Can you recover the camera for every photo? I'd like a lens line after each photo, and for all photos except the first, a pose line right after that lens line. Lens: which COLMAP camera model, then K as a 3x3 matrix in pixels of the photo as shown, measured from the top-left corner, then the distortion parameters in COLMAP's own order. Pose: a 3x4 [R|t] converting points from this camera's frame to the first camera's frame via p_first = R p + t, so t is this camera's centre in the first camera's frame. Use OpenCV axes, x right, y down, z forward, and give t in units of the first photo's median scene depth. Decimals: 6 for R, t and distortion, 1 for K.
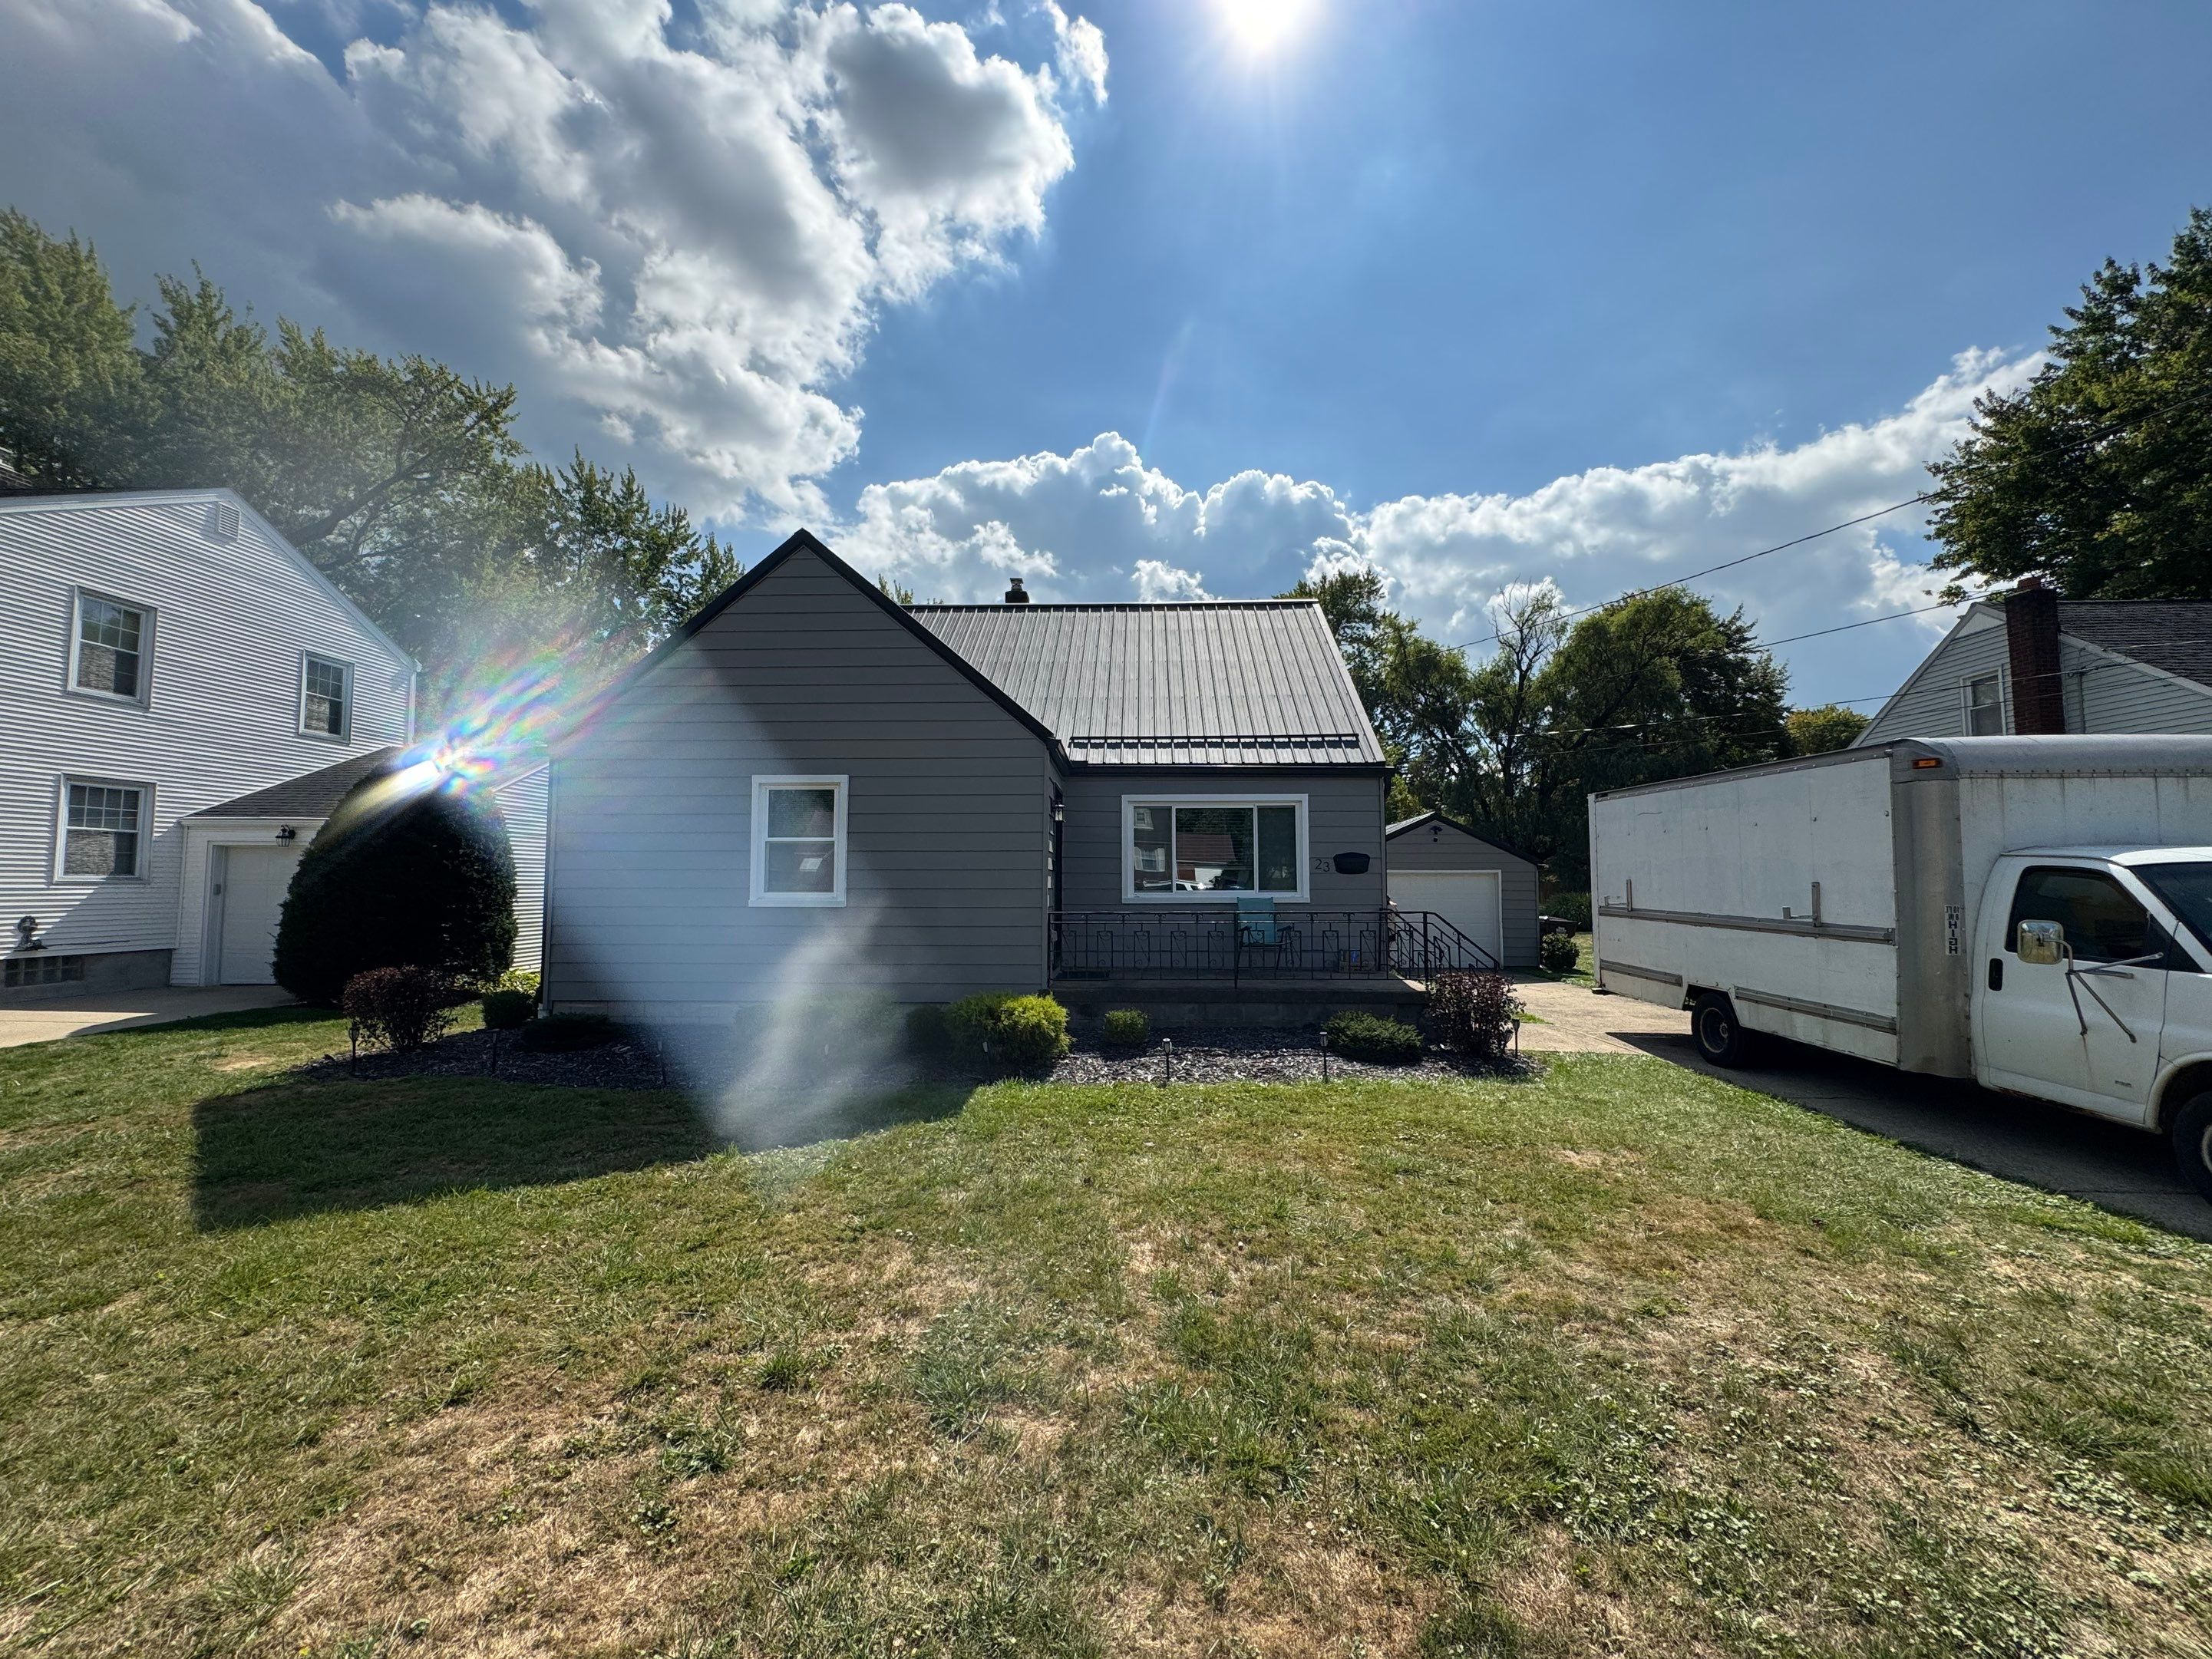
lens RADIAL K [[886.7, 0, 1109.0], [0, 886.7, 839.9], [0, 0, 1]] dist [-0.002420, 0.001642]
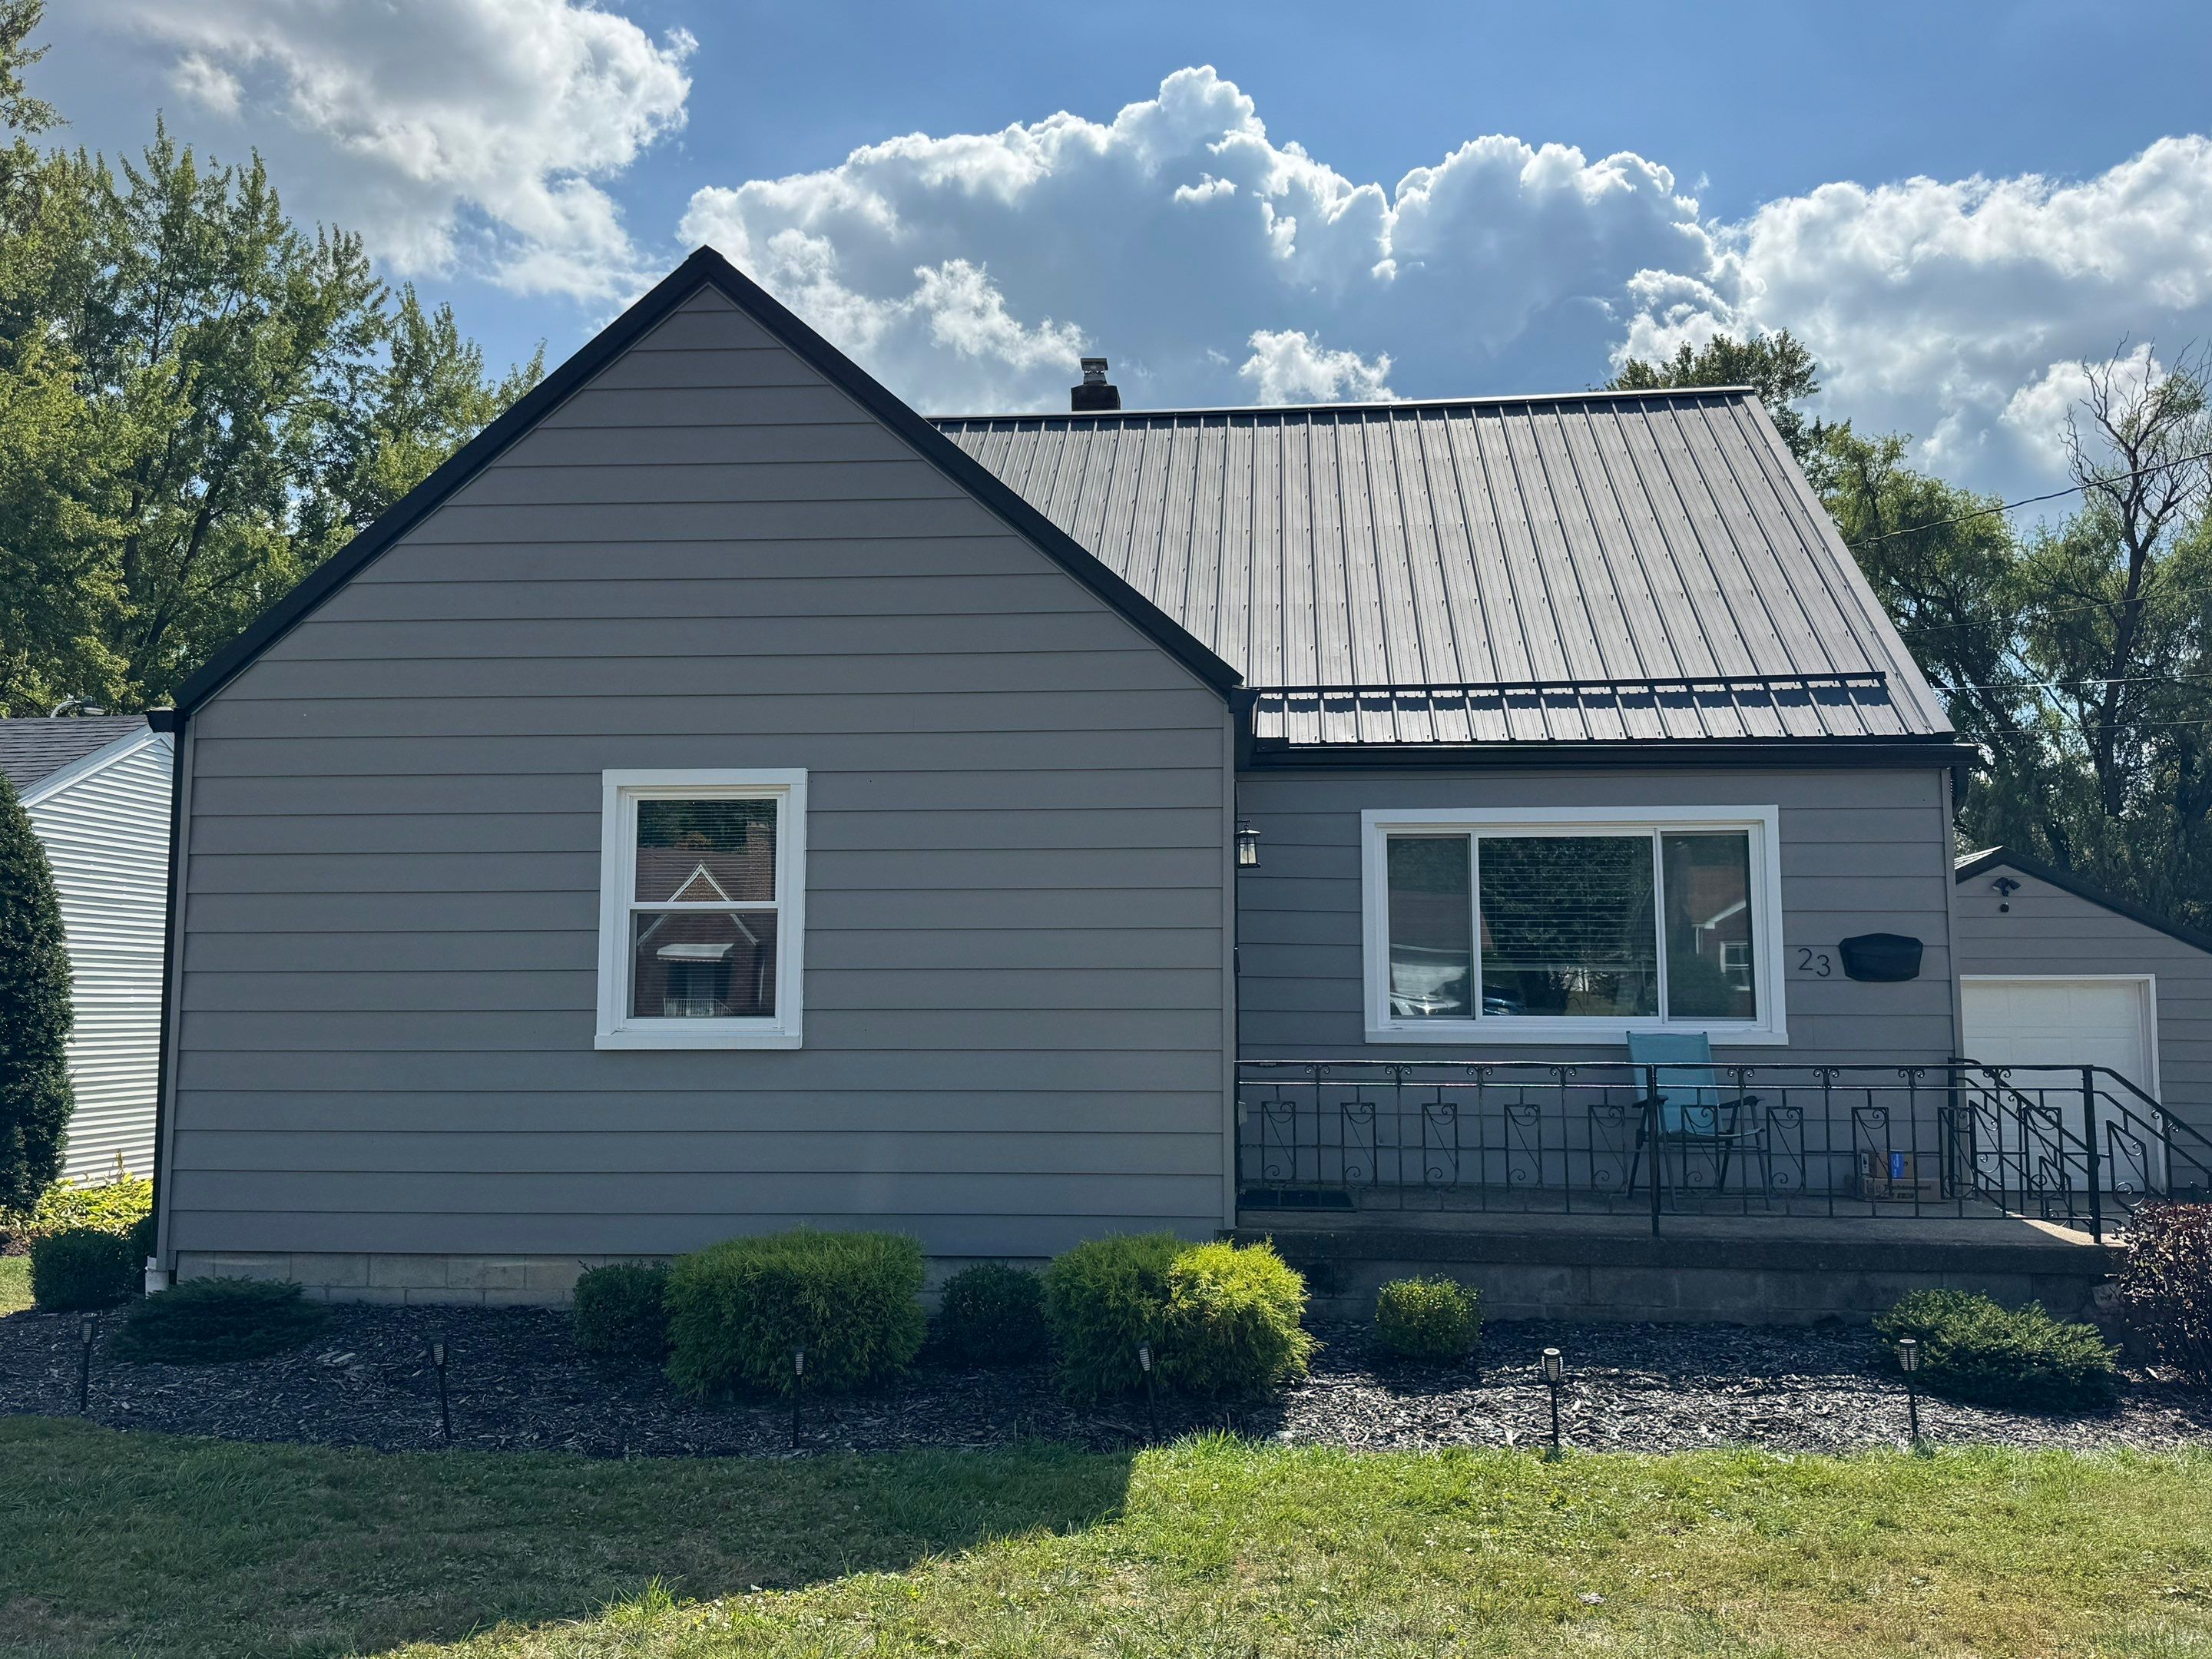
lens RADIAL K [[1848.6, 0, 1097.2], [0, 1848.6, 830.8], [0, 0, 1]] dist [0.056740, -0.064316]
pose [[0.998566, -0.003781, -0.053404, -0.061134], [0.001447, 0.999045, -0.043680, 0.002245], [0.053518, 0.043541, 0.997617, 0.021449]]
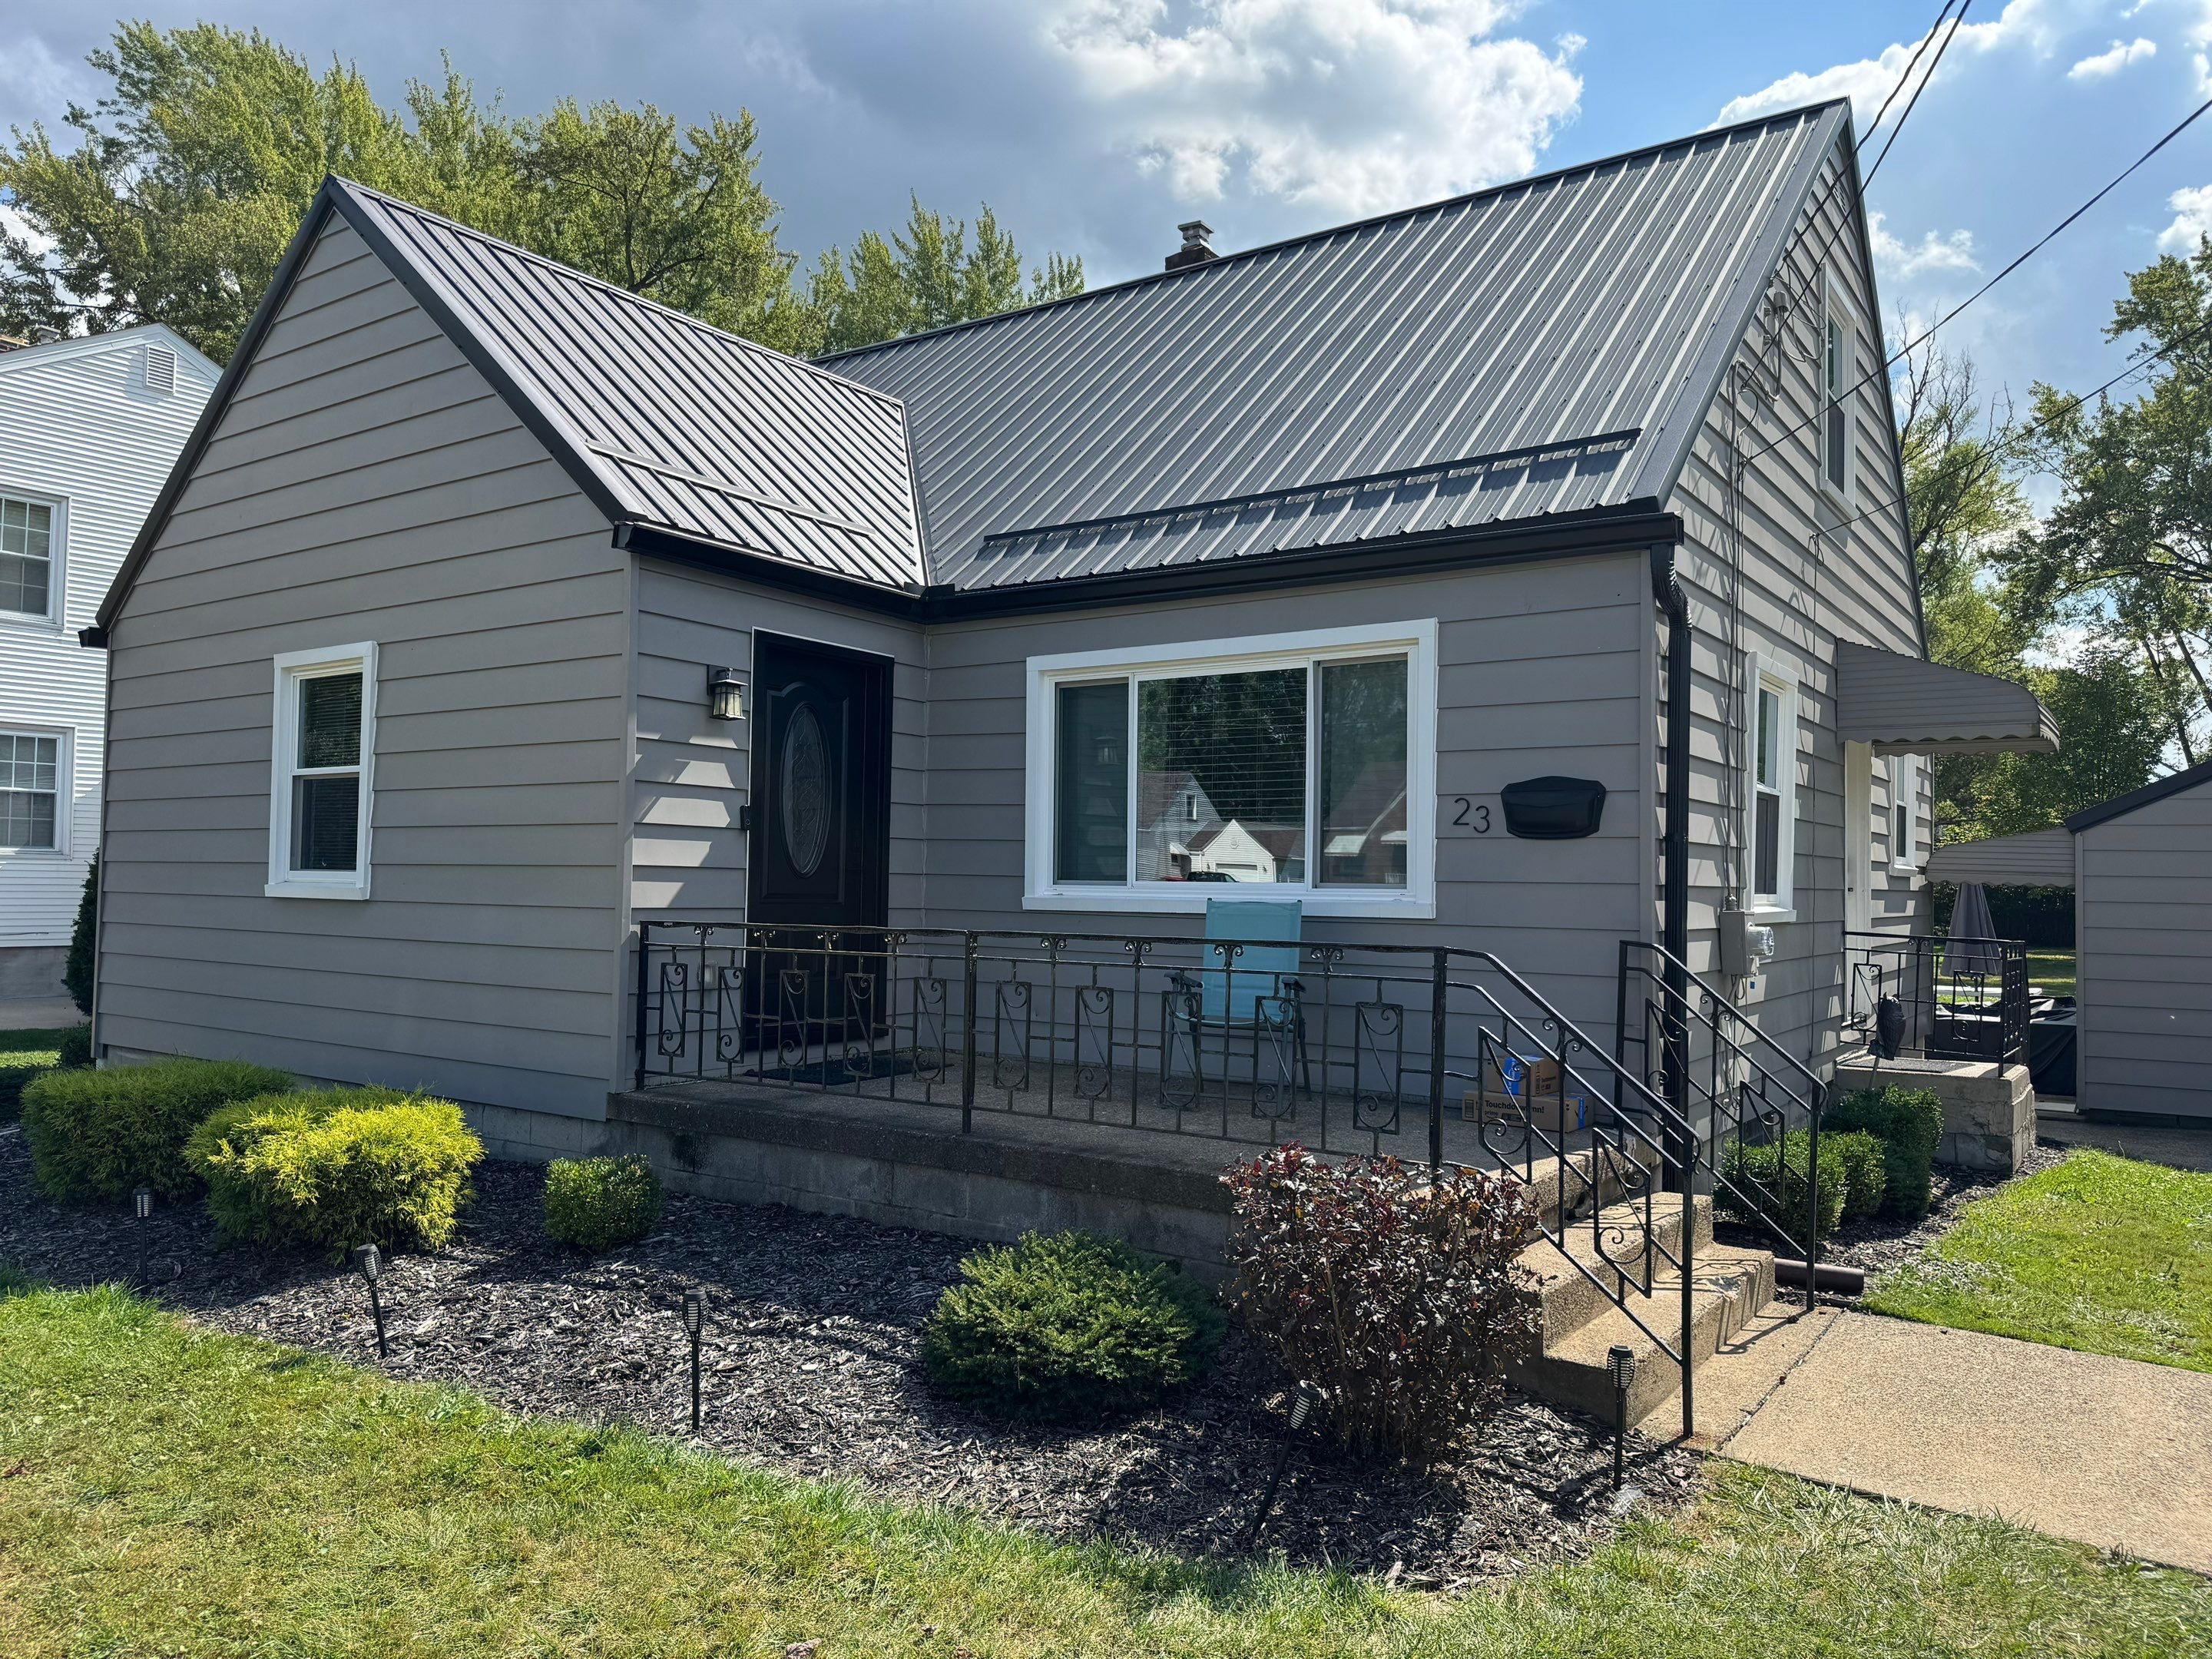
lens RADIAL K [[1563.9, 0, 1104.7], [0, 1563.9, 839.9], [0, 0, 1]] dist [0.044303, -0.053418]
pose [[0.840505, -0.003185, -0.541794, 0.378887], [0.013485, 0.999796, 0.015042, 0.022674], [0.541636, -0.019949, 0.840376, 0.321078]]
